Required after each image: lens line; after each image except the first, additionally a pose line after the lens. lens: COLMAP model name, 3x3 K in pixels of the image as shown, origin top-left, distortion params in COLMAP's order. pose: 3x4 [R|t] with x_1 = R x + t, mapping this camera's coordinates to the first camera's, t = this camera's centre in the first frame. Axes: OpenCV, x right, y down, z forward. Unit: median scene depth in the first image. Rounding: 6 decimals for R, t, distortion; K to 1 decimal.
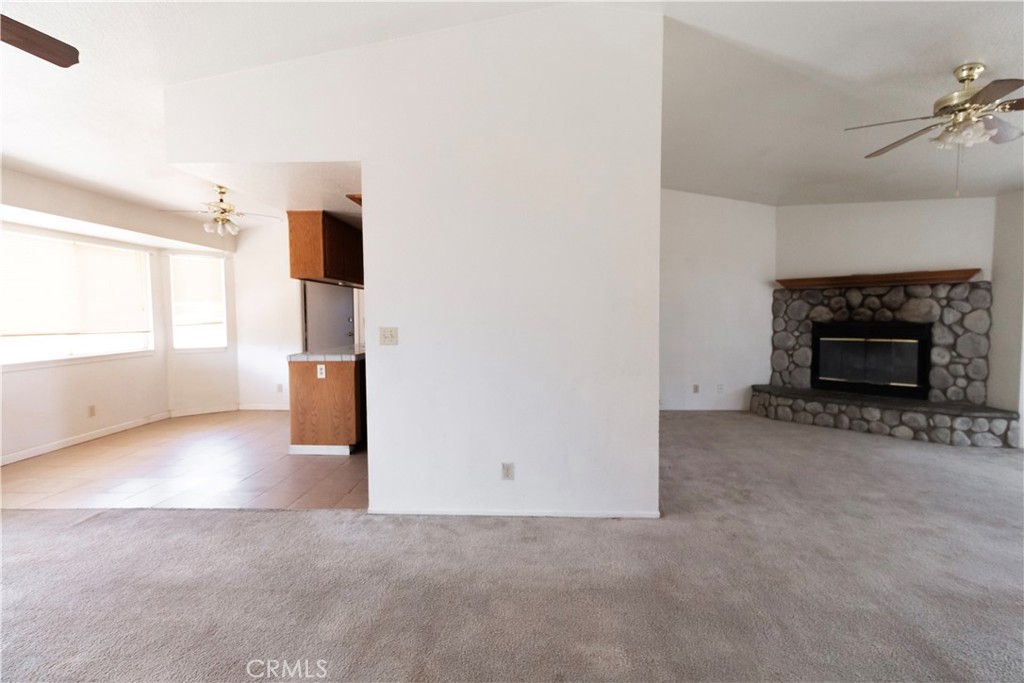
lens RADIAL K [[466.7, 0, 511.2], [0, 466.7, 338.8], [0, 0, 1]] dist [0.007625, -0.000144]
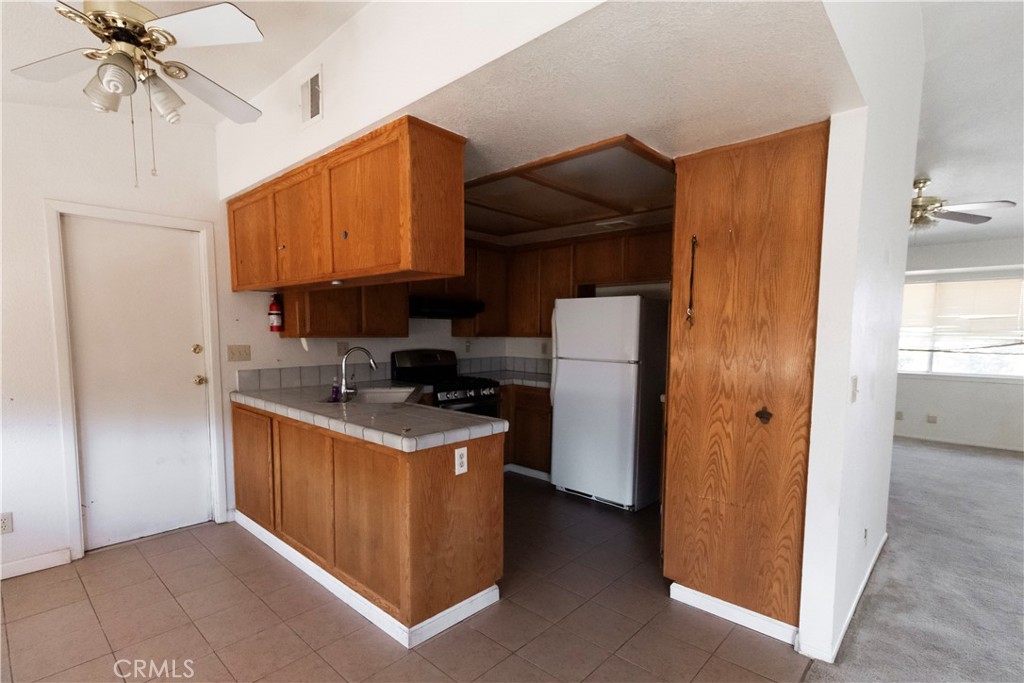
lens RADIAL K [[495.5, 0, 464.4], [0, 495.5, 373.3], [0, 0, 1]] dist [0.014121, -0.000217]
pose [[0.681885, -0.052478, 0.729575, -0.794651], [0.022176, 0.998448, 0.051092, -0.052945], [-0.731124, -0.018659, 0.681990, 0.632204]]
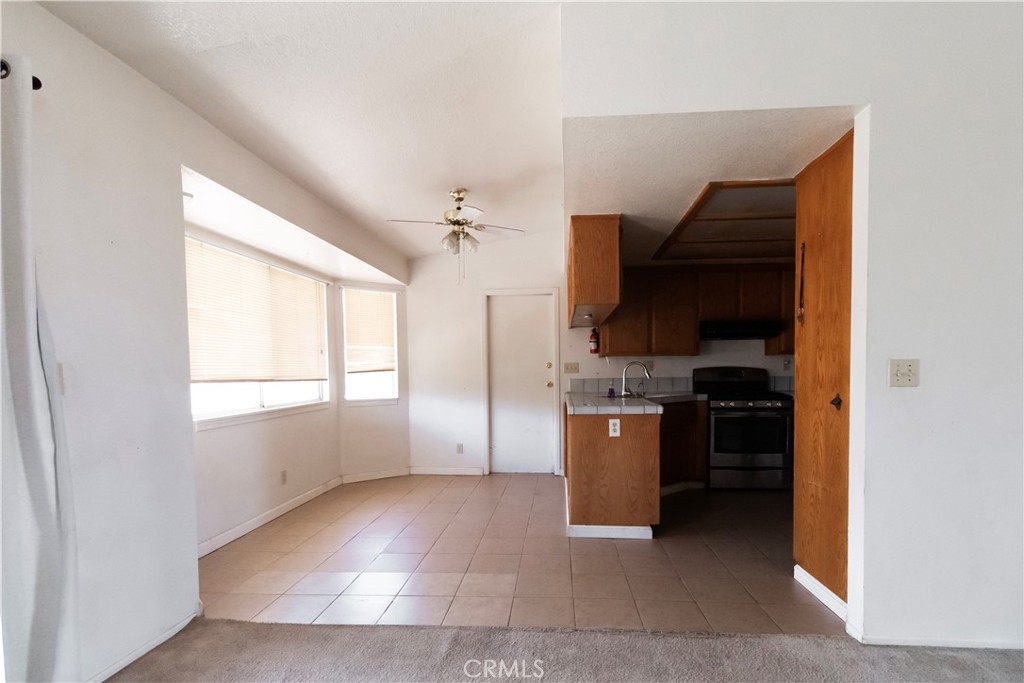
lens RADIAL K [[492.1, 0, 523.6], [0, 492.1, 389.4], [0, 0, 1]] dist [0.004745, 0.000049]
pose [[0.999374, -0.002464, -0.035294, -0.525926], [0.002056, 0.999931, -0.011595, 0.017059], [0.035320, 0.011515, 0.999310, 0.201412]]
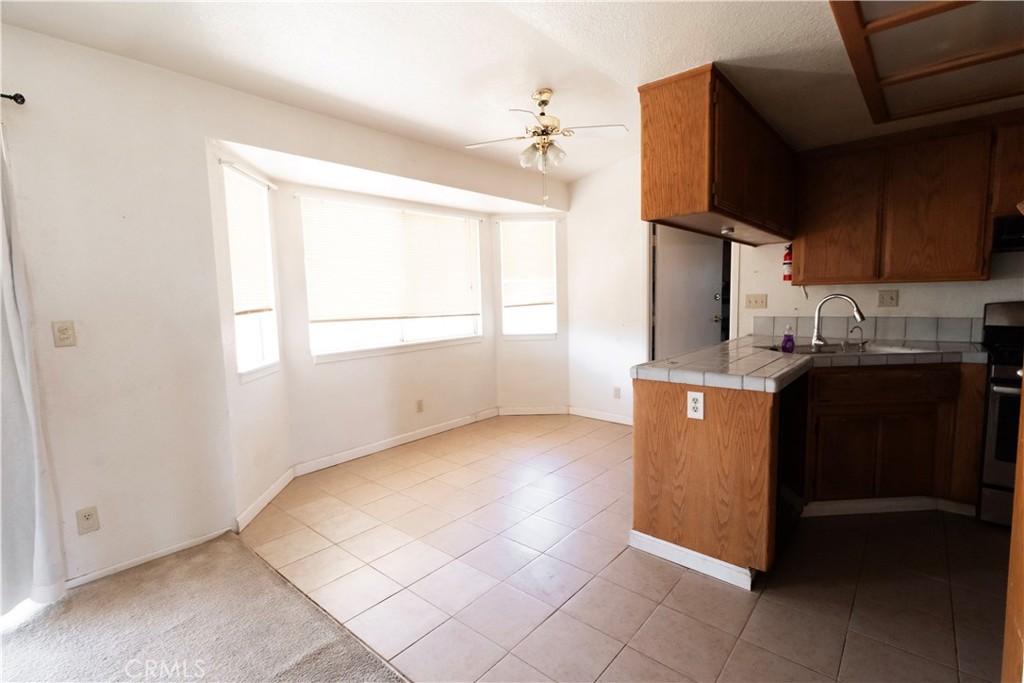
lens RADIAL K [[471.8, 0, 516.7], [0, 471.8, 338.7], [0, 0, 1]] dist [0.000159, -0.000063]
pose [[0.783694, 0.044639, -0.619541, -0.249772], [-0.013922, 0.998426, 0.054327, -0.024321], [0.620991, -0.033951, 0.783082, 0.498329]]
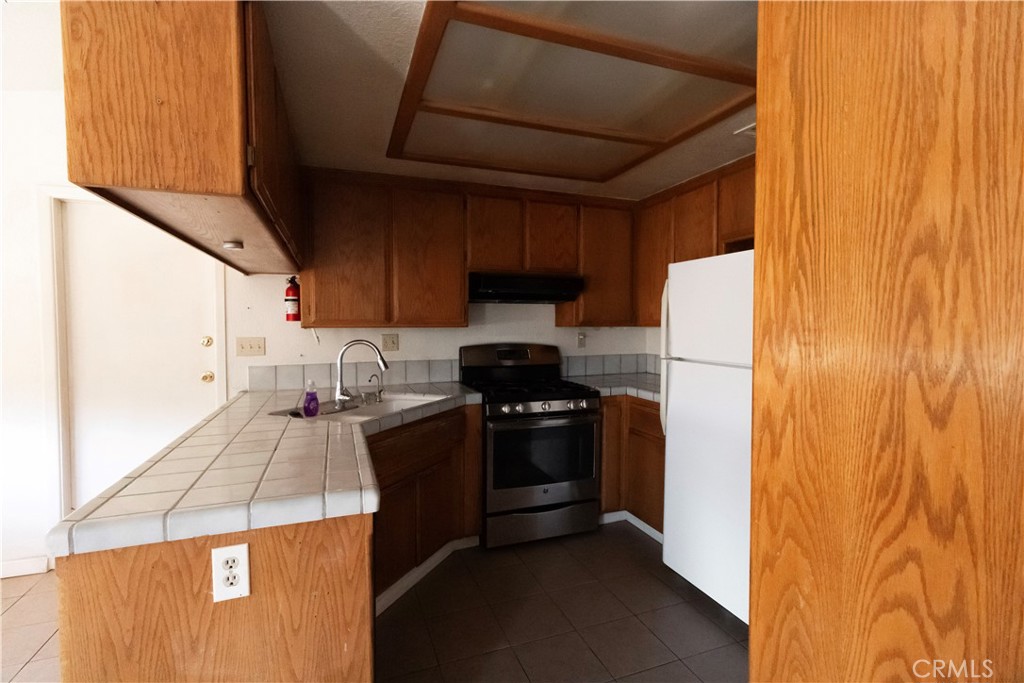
lens RADIAL K [[465.5, 0, 506.9], [0, 465.5, 340.3], [0, 0, 1]] dist [-0.000120, -0.000024]
pose [[0.923860, -0.009716, 0.382607, -0.364883], [0.015304, 0.999816, -0.011565, -0.047919], [-0.382424, 0.016540, 0.923839, 0.716013]]
